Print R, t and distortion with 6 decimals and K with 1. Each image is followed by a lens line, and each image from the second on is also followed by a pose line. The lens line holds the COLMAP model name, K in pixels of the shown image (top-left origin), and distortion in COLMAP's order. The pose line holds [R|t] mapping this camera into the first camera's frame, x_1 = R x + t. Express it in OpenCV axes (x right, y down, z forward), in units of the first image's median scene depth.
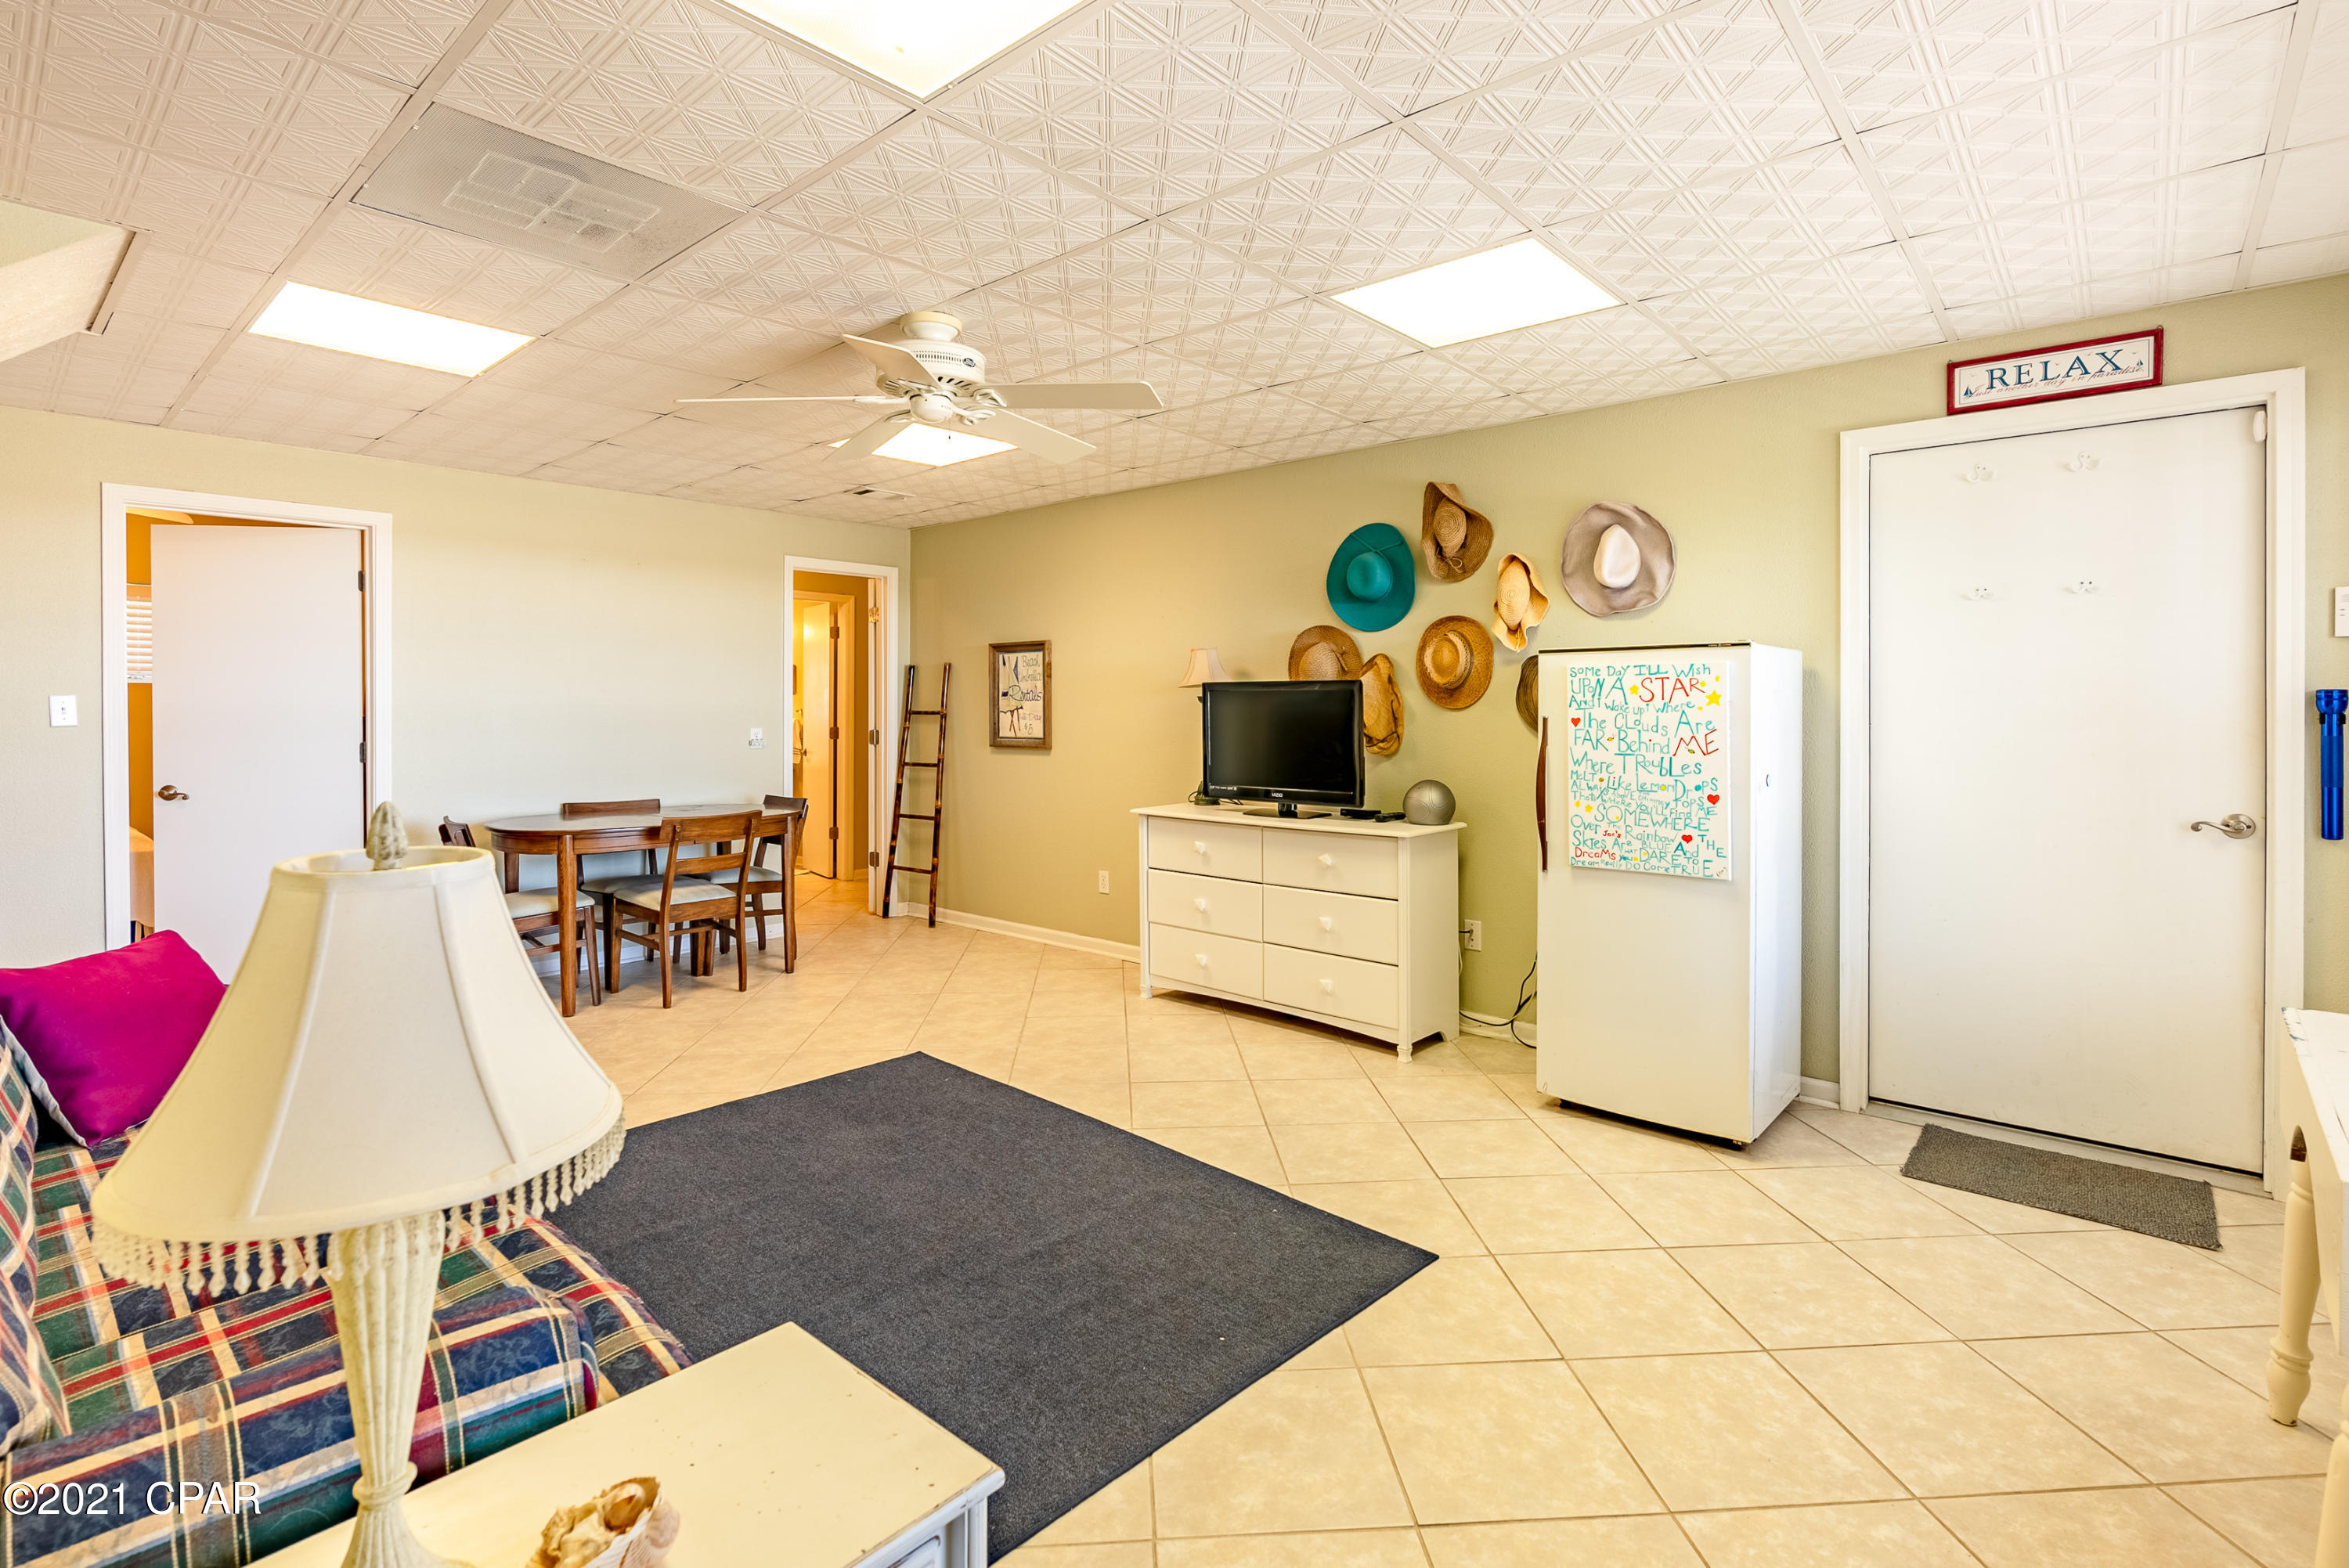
lens RADIAL K [[1113.0, 0, 1169.9], [0, 1113.0, 691.2], [0, 0, 1]] dist [-0.003507, 0.000682]
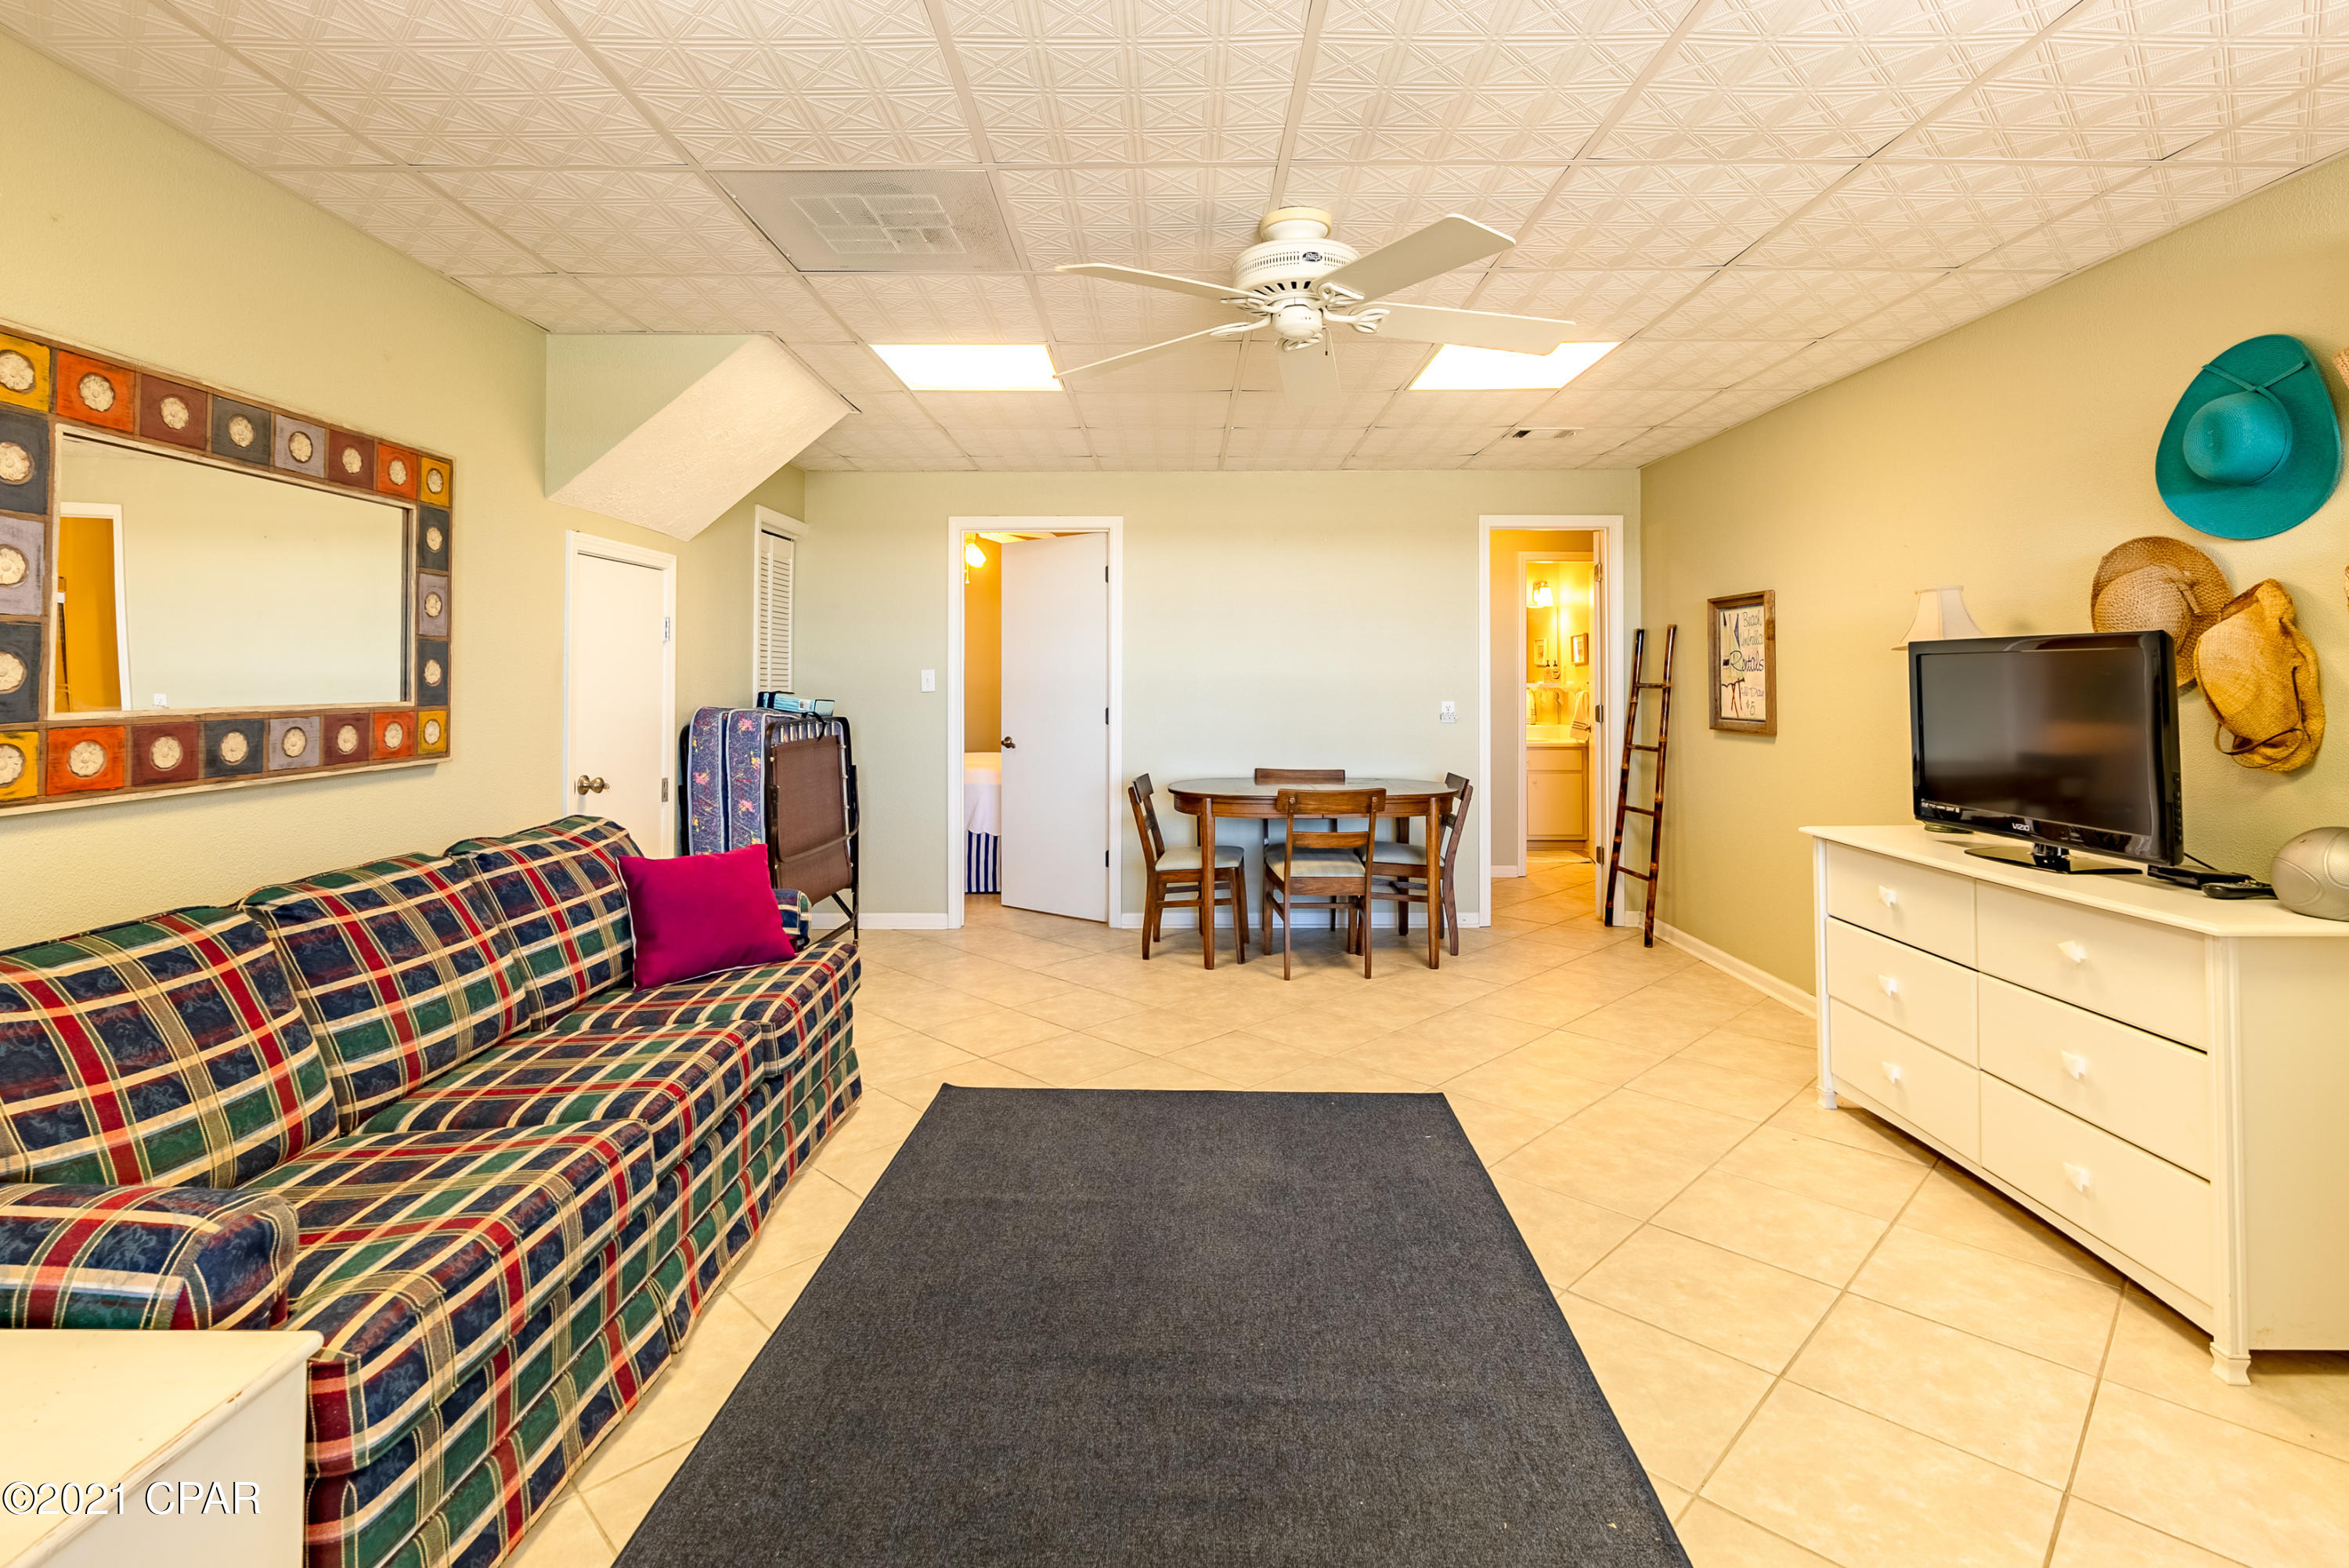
lens RADIAL K [[1116.8, 0, 1177.1], [0, 1116.8, 641.5], [0, 0, 1]] dist [-0.005331, 0.000805]
pose [[0.660647, -0.023630, -0.750325, 0.240898], [0.009241, 0.999685, -0.023347, 0.003312], [0.750640, 0.008490, 0.660657, 0.257730]]
